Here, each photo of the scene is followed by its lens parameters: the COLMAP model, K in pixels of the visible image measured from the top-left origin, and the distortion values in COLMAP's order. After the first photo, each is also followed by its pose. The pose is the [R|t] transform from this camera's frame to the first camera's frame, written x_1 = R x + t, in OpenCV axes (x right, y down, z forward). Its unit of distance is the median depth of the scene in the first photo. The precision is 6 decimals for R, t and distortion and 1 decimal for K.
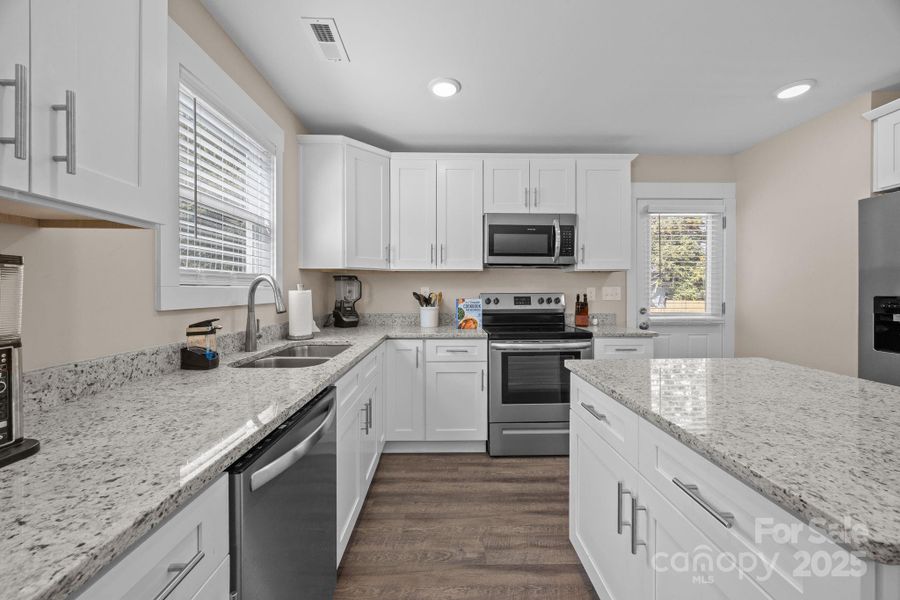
lens RADIAL K [[344.5, 0, 450.6], [0, 344.5, 296.6], [0, 0, 1]] dist [-0.003425, -0.000691]
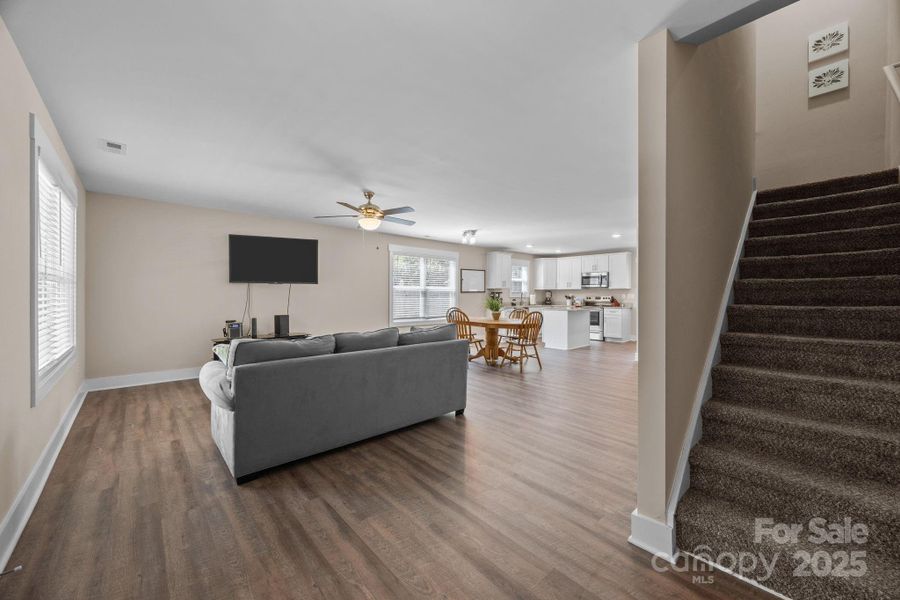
lens RADIAL K [[344.5, 0, 449.4], [0, 344.5, 296.2], [0, 0, 1]] dist [-0.003425, -0.000691]
pose [[0.661560, 0.005795, -0.749870, 1.829305], [-0.015660, 0.999859, -0.006088, 0.036266], [0.749729, 0.015771, 0.661557, -2.308994]]
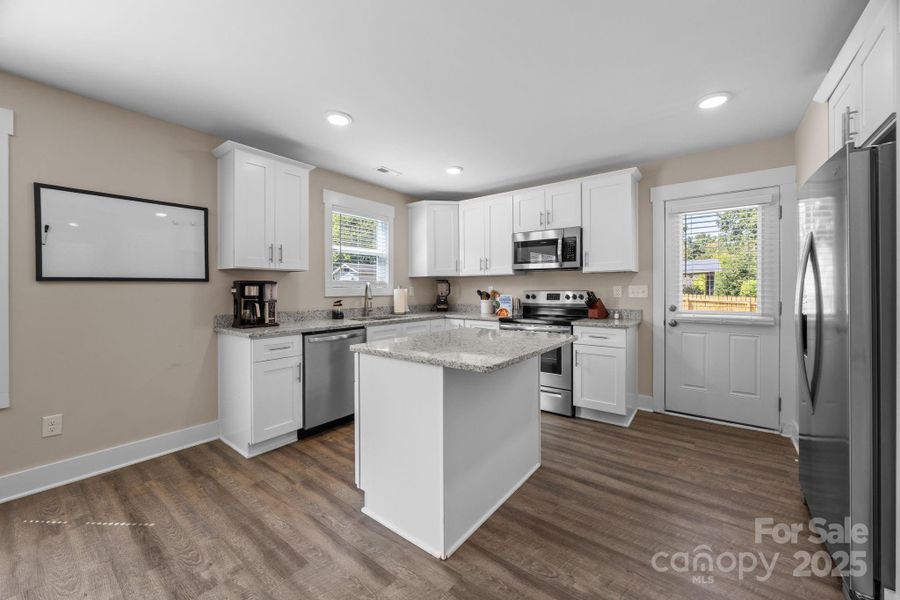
lens RADIAL K [[344.5, 0, 449.7], [0, 344.5, 294.7], [0, 0, 1]] dist [-0.003425, -0.000691]
pose [[0.782699, 0.008928, -0.622336, 0.768033], [-0.008887, 0.999955, 0.003169, 0.003537], [0.622337, 0.003050, 0.782744, -0.257326]]
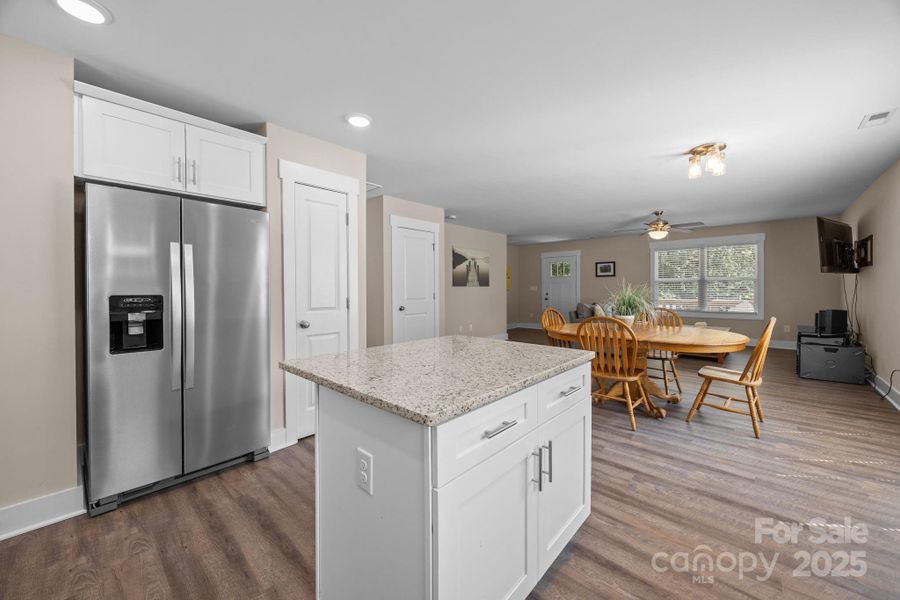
lens RADIAL K [[344.5, 0, 447.2], [0, 344.5, 290.5], [0, 0, 1]] dist [-0.003425, -0.000691]
pose [[-0.722668, 0.000746, 0.691195, -0.030668], [0.016560, 0.999731, 0.016235, -0.010800], [-0.690997, 0.023178, -0.722486, 0.746719]]
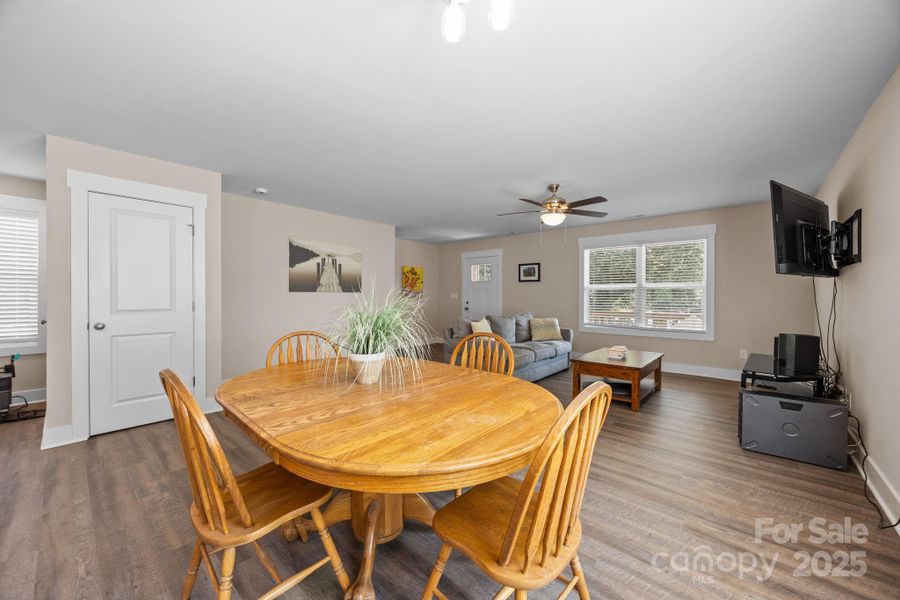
lens RADIAL K [[344.5, 0, 447.1], [0, 344.5, 296.1], [0, 0, 1]] dist [-0.003425, -0.000691]
pose [[-0.738030, -0.004241, 0.674754, -0.150384], [0.007120, 0.999876, 0.014073, 0.002318], [-0.674730, 0.015190, -0.737908, -0.262535]]
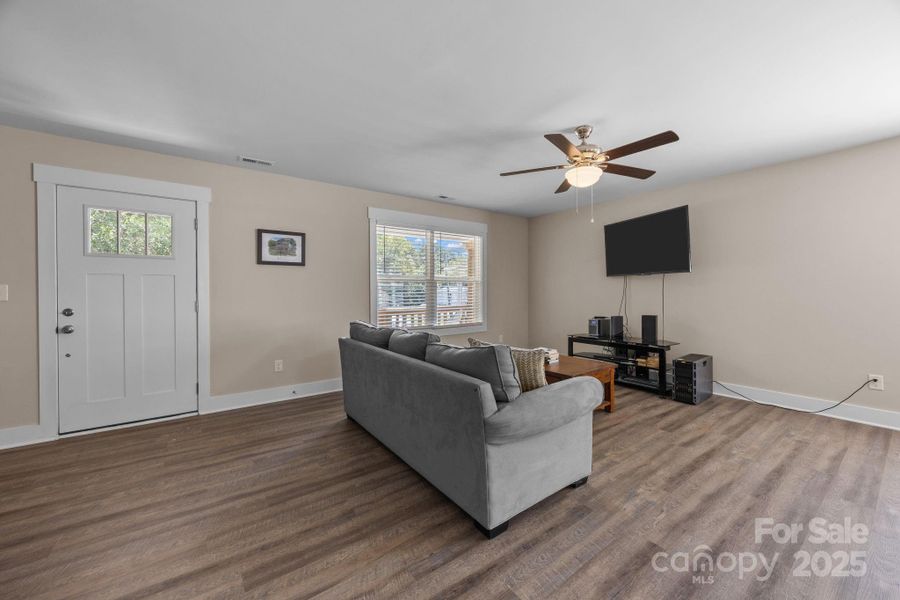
lens RADIAL K [[344.5, 0, 451.5], [0, 344.5, 295.1], [0, 0, 1]] dist [-0.003425, -0.000691]
pose [[-0.816439, 0.011808, -0.577311, 1.322125], [-0.001929, 0.999730, 0.023177, 0.023411], [0.577428, 0.020036, -0.816195, -1.019811]]
